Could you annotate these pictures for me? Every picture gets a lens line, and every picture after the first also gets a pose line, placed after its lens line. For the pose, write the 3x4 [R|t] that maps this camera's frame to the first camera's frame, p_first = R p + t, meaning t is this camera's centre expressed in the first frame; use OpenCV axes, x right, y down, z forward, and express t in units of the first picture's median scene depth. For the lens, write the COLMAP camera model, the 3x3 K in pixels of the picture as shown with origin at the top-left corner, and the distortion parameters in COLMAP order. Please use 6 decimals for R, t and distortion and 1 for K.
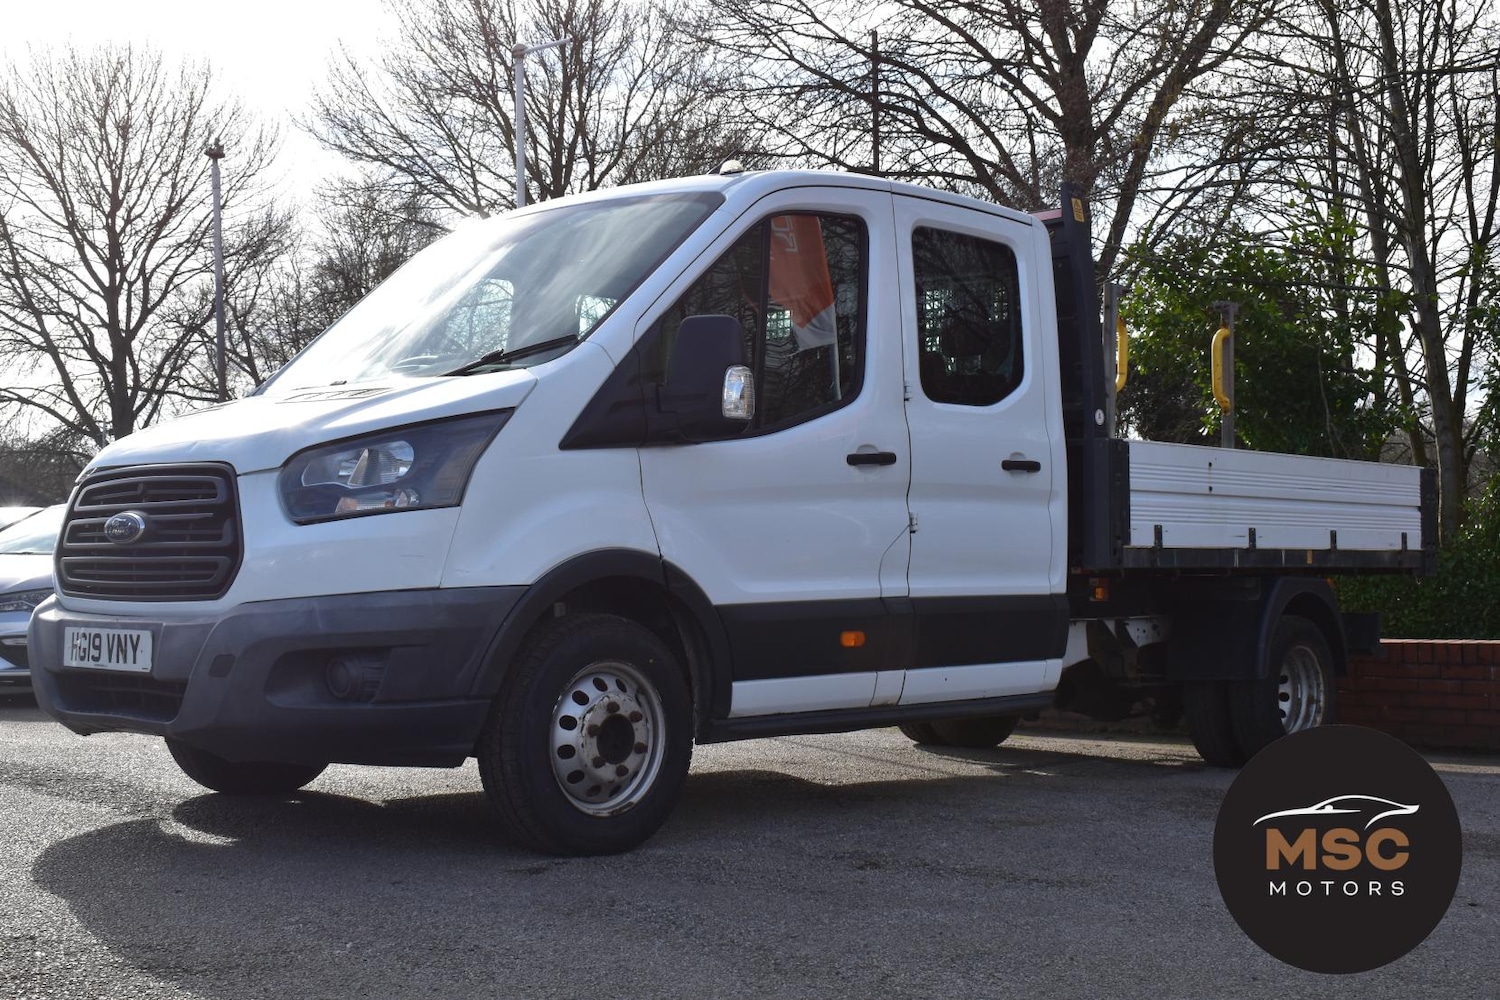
lens RADIAL K [[1833.4, 0, 745.7], [0, 1833.4, 486.6], [0, 0, 1]] dist [-0.065674, 0.056973]
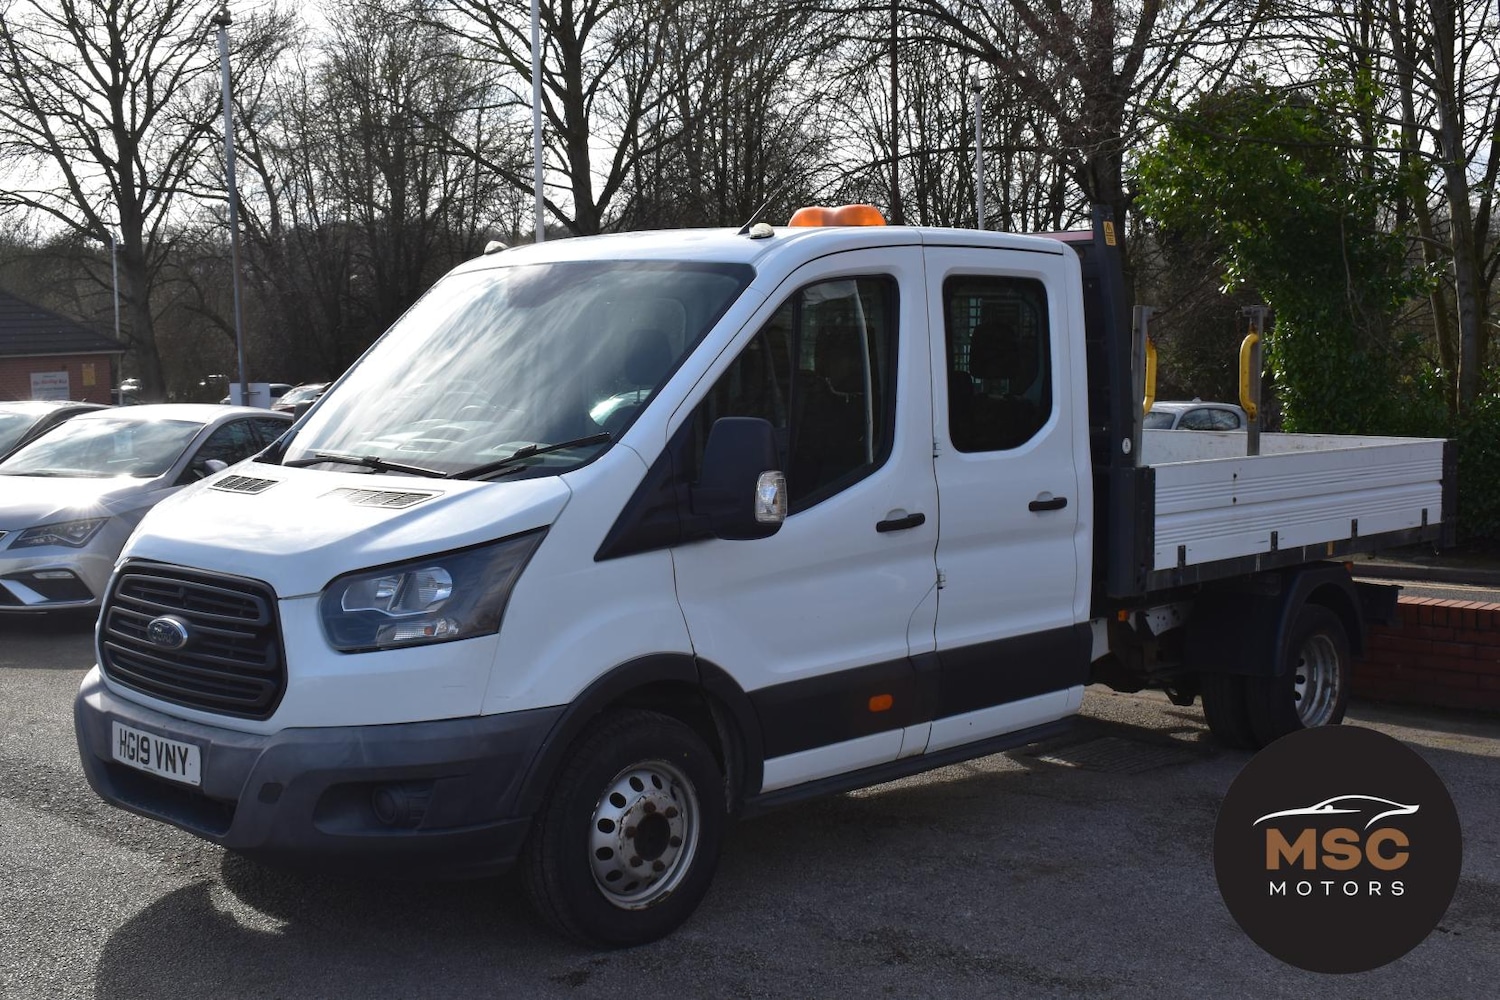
lens RADIAL K [[1833.4, 0, 745.7], [0, 1833.4, 486.6], [0, 0, 1]] dist [-0.065674, 0.056973]
pose [[0.999979, -0.000258, -0.006469, -0.008984], [0.001030, 0.992807, 0.119719, -0.139669], [0.006391, -0.119723, 0.992787, 0.001368]]
